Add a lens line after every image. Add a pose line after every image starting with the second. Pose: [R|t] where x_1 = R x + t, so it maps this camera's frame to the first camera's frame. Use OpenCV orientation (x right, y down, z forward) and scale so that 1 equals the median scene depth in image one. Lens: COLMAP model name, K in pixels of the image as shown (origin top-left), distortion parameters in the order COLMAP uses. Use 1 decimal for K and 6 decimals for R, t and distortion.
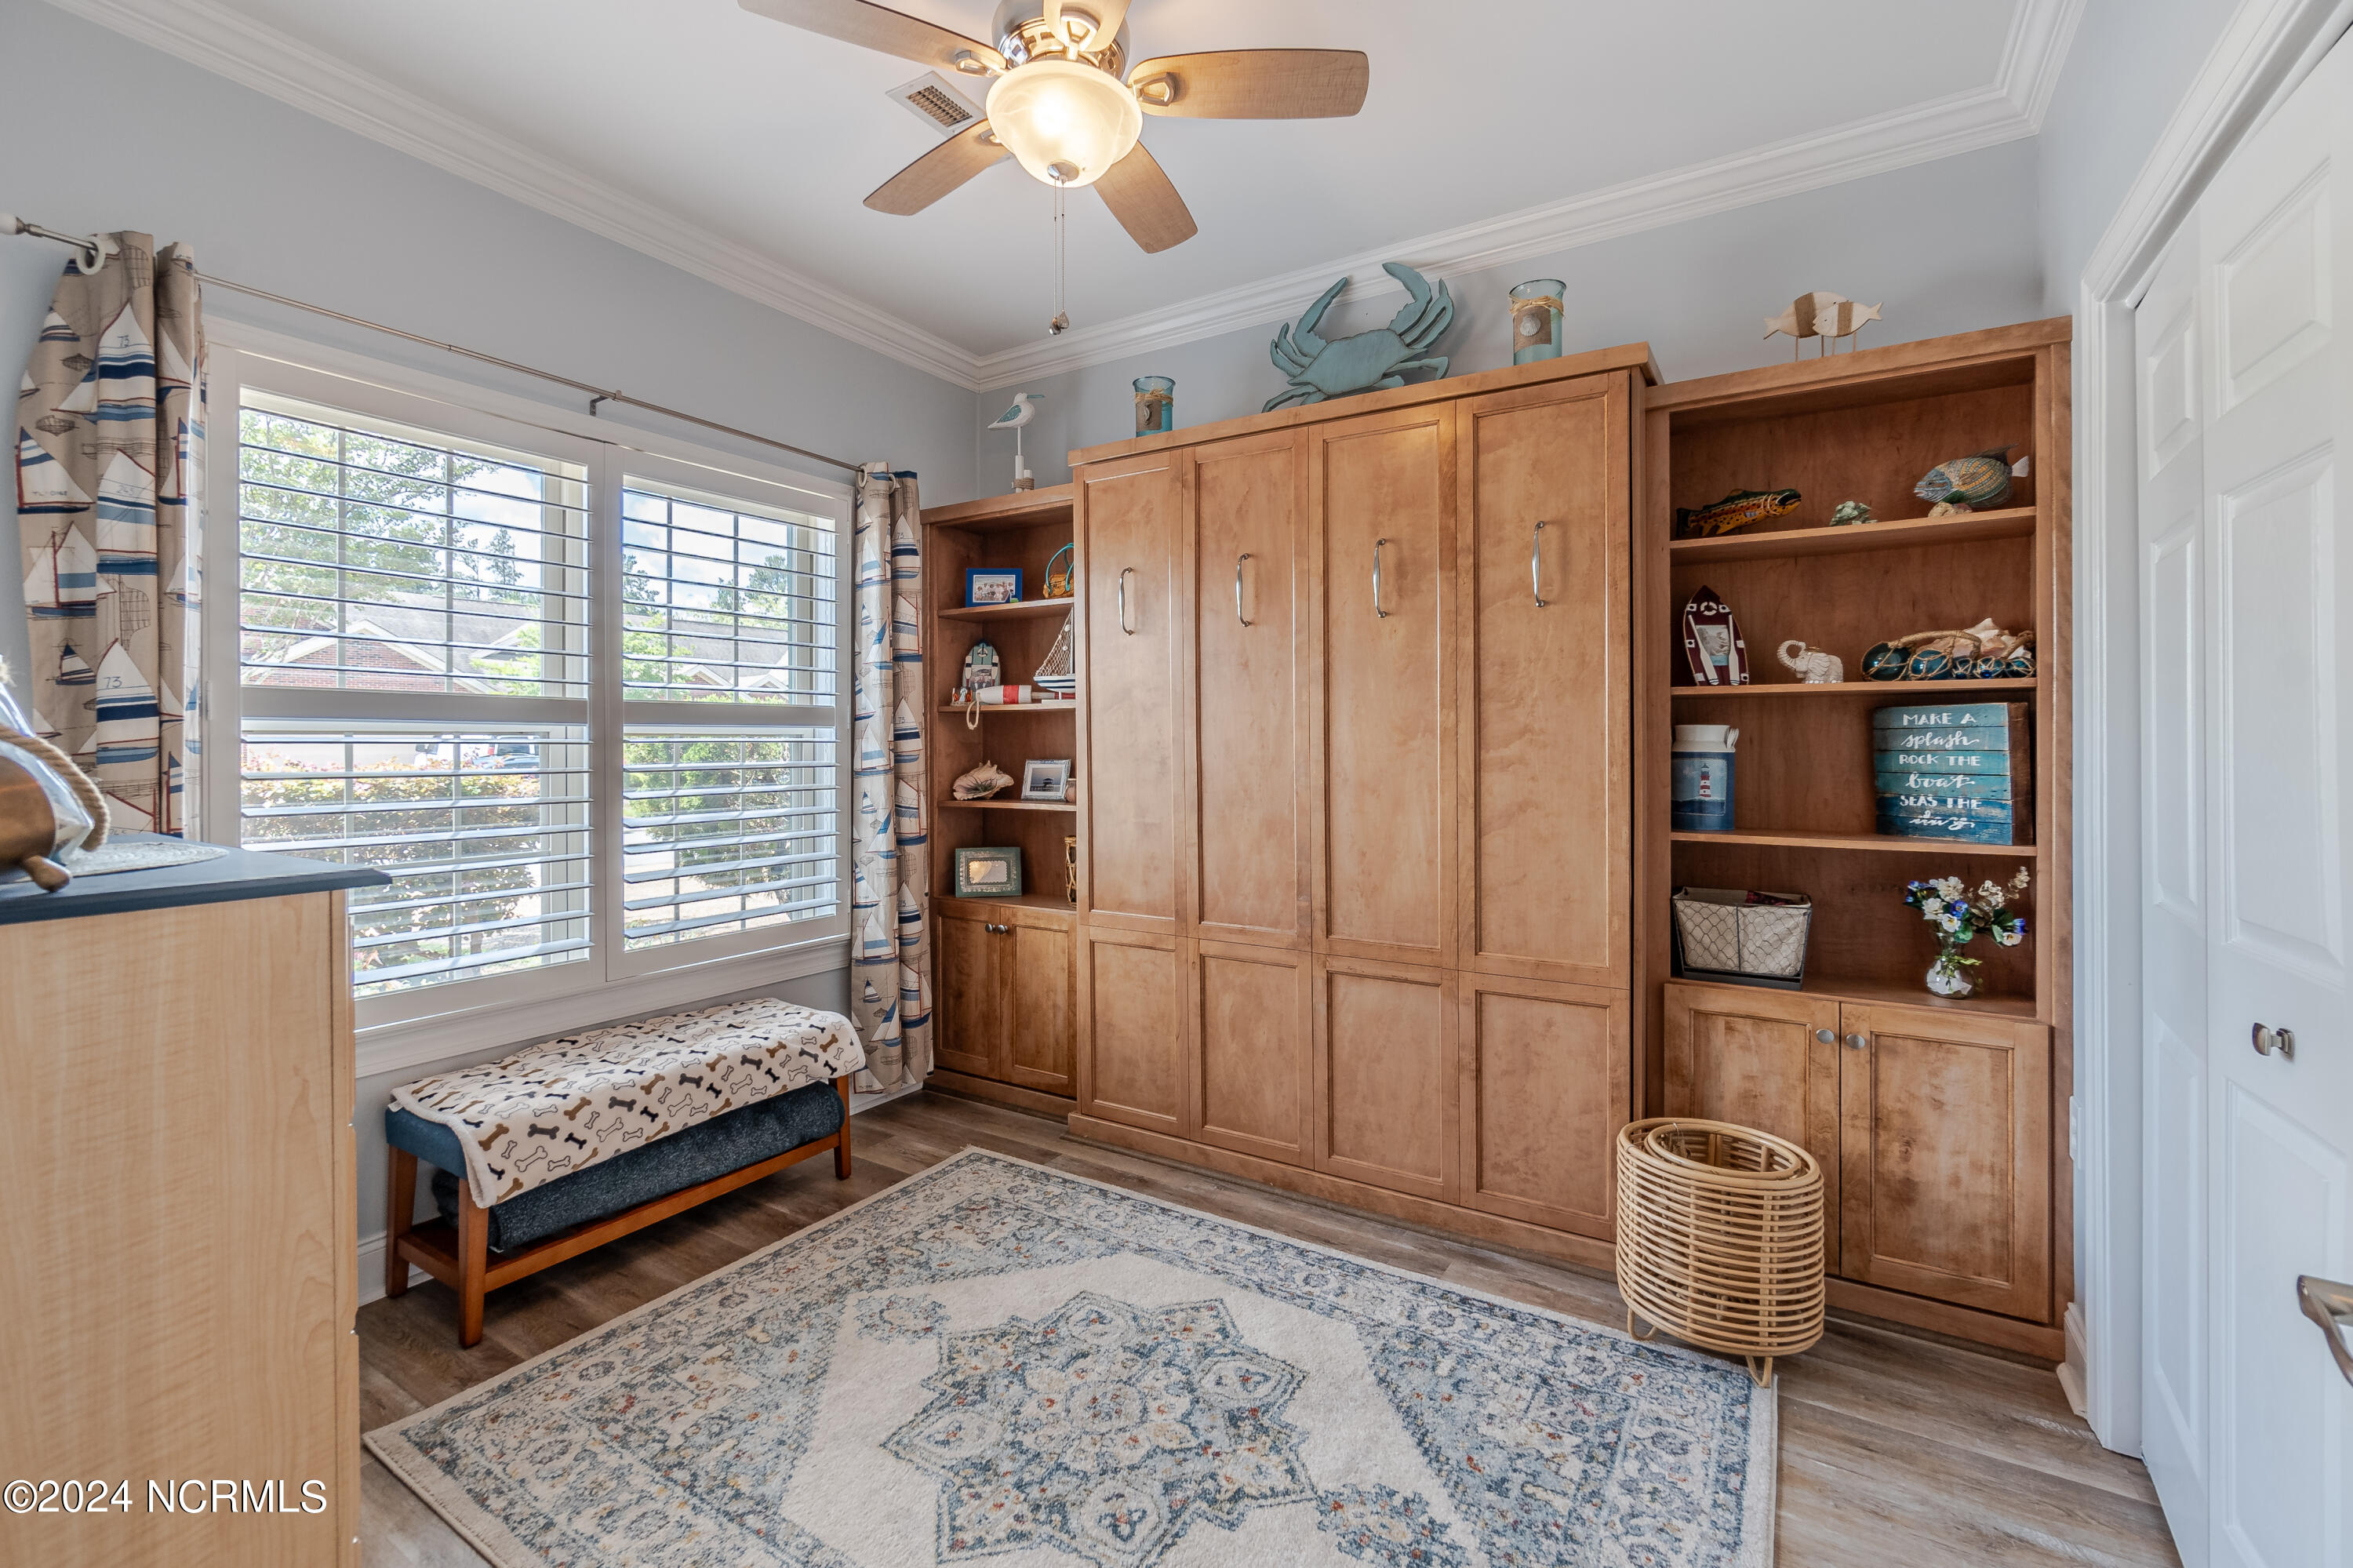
lens RADIAL K [[1008.7, 0, 1180.1], [0, 1008.7, 759.4], [0, 0, 1]] dist [-0.000917, -0.000139]
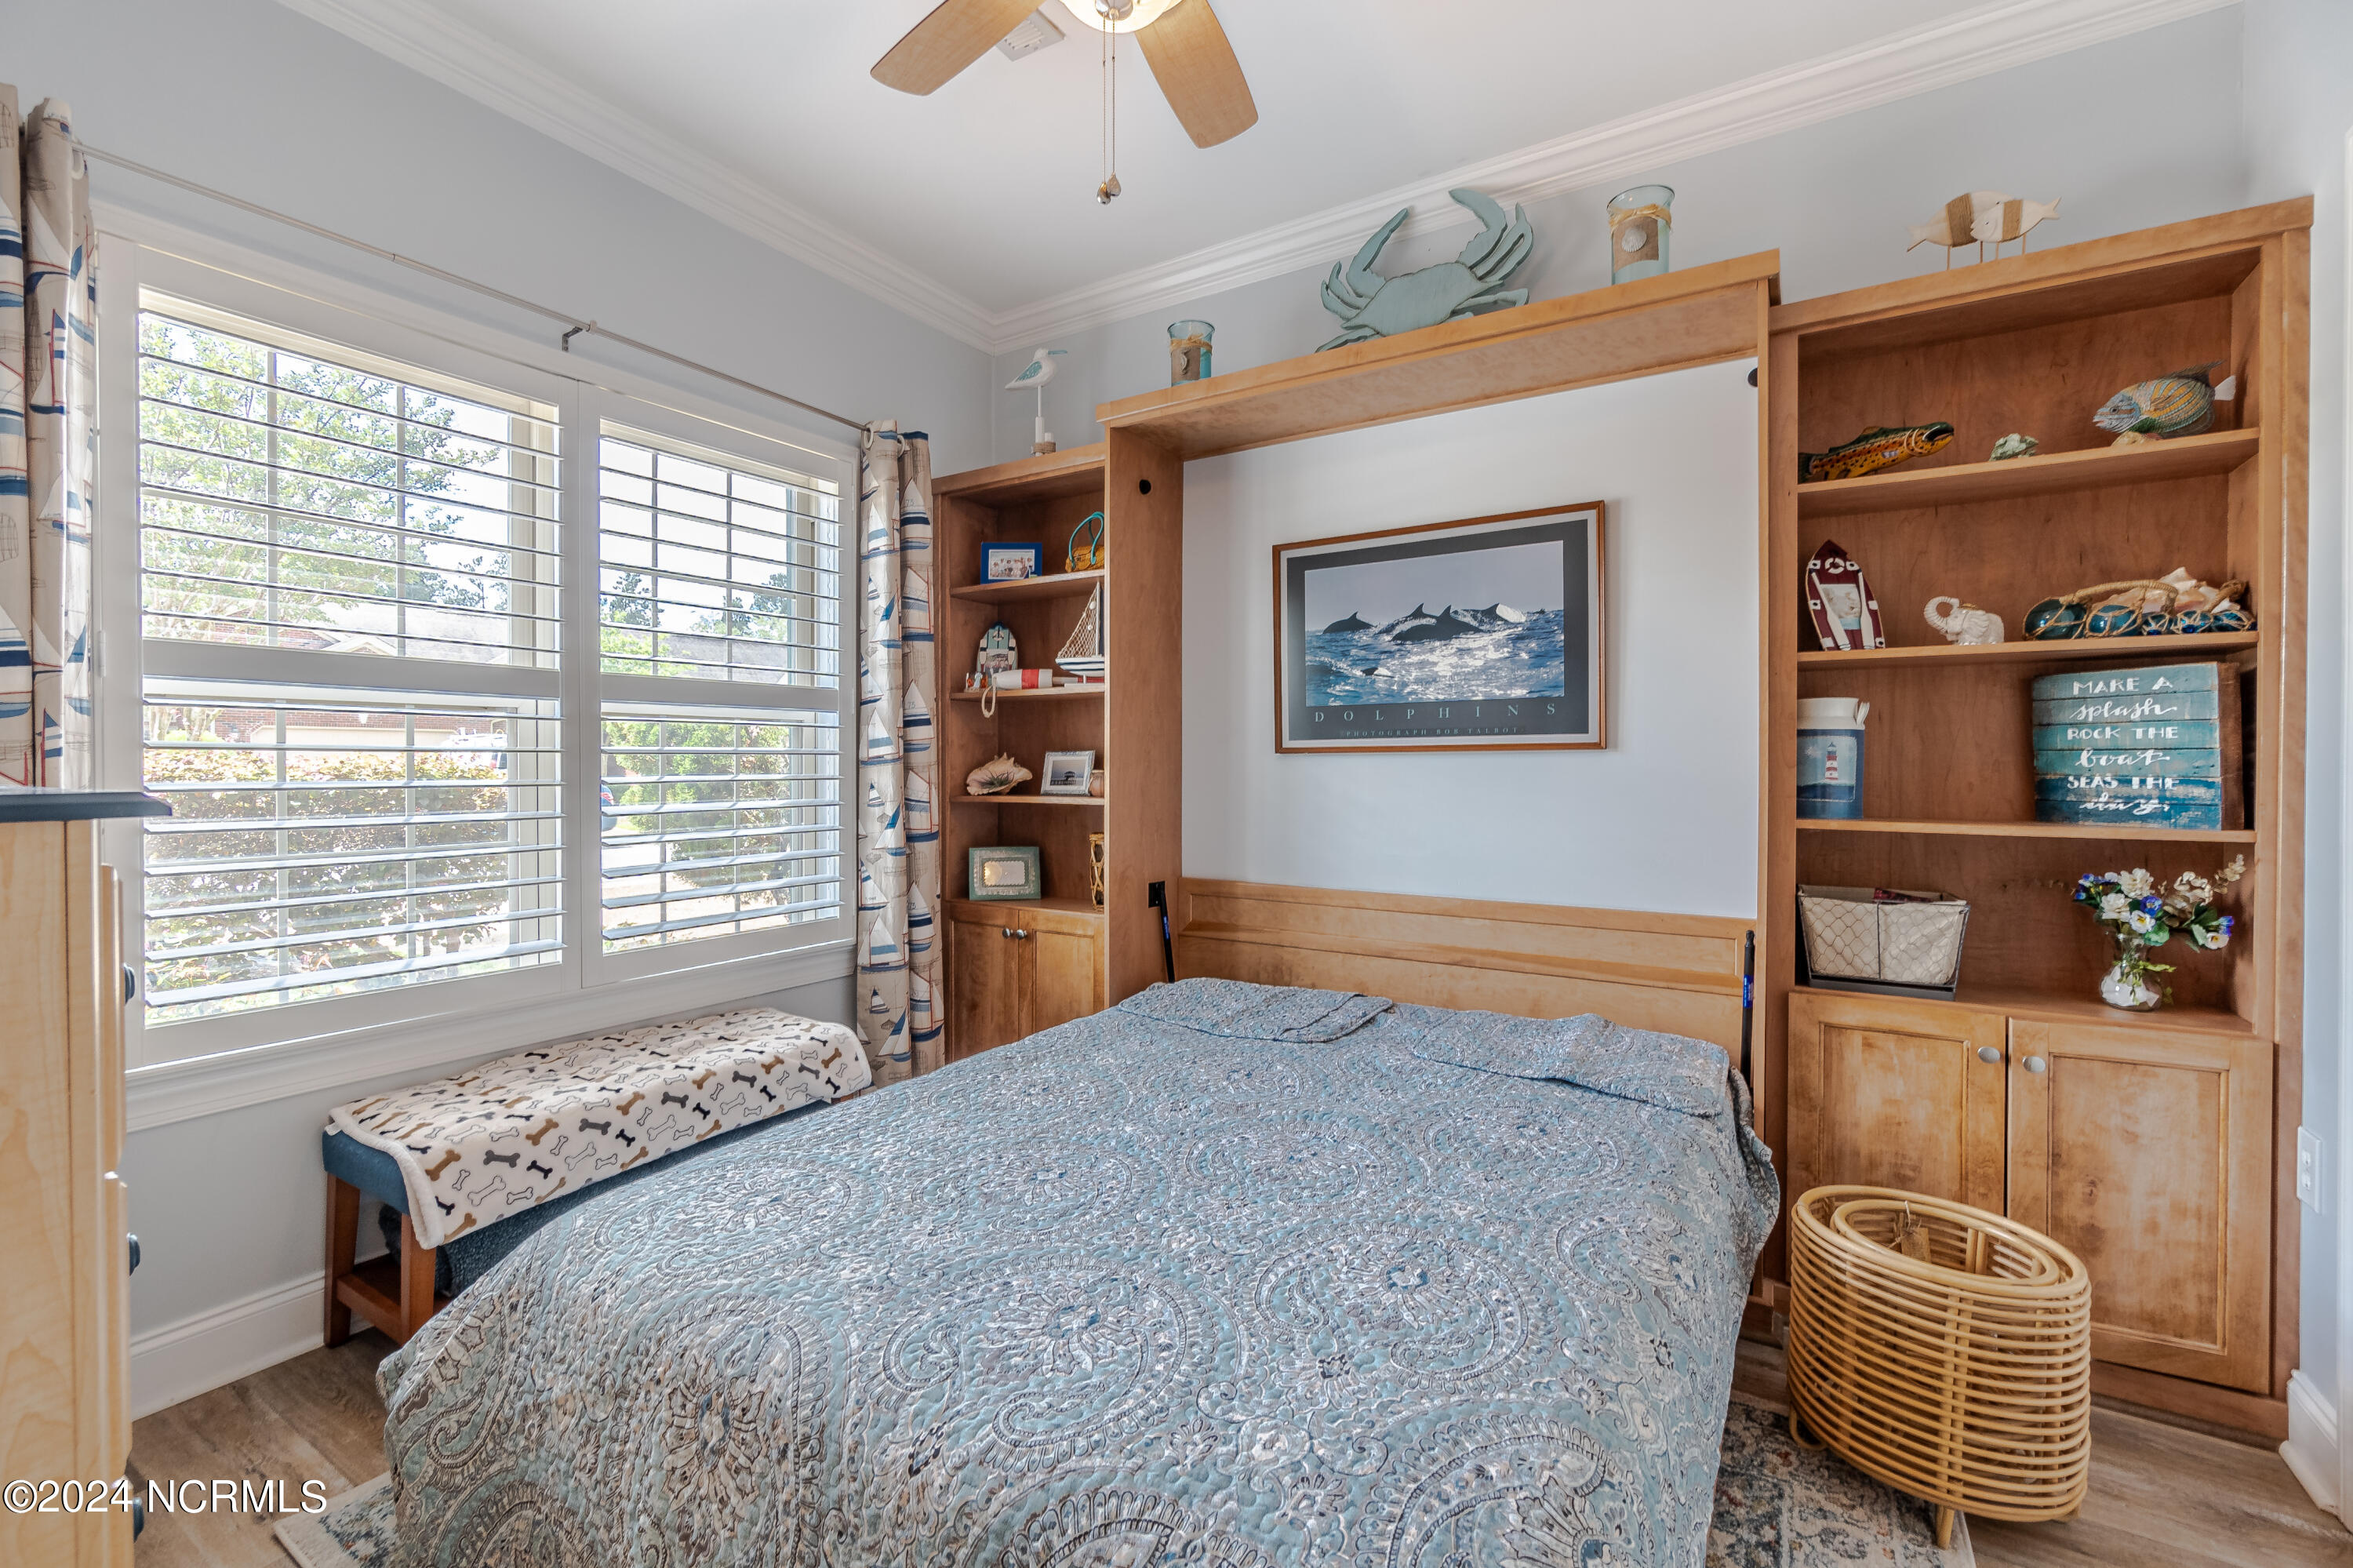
lens RADIAL K [[1002.8, 0, 1176.5], [0, 1002.8, 784.0], [0, 0, 1]] dist [0.000262, 0.000925]
pose [[0.999984, 0.001981, -0.005260, -0.043268], [-0.001947, 0.999977, 0.006513, 0.036569], [0.005273, -0.006502, 0.999965, 0.129234]]
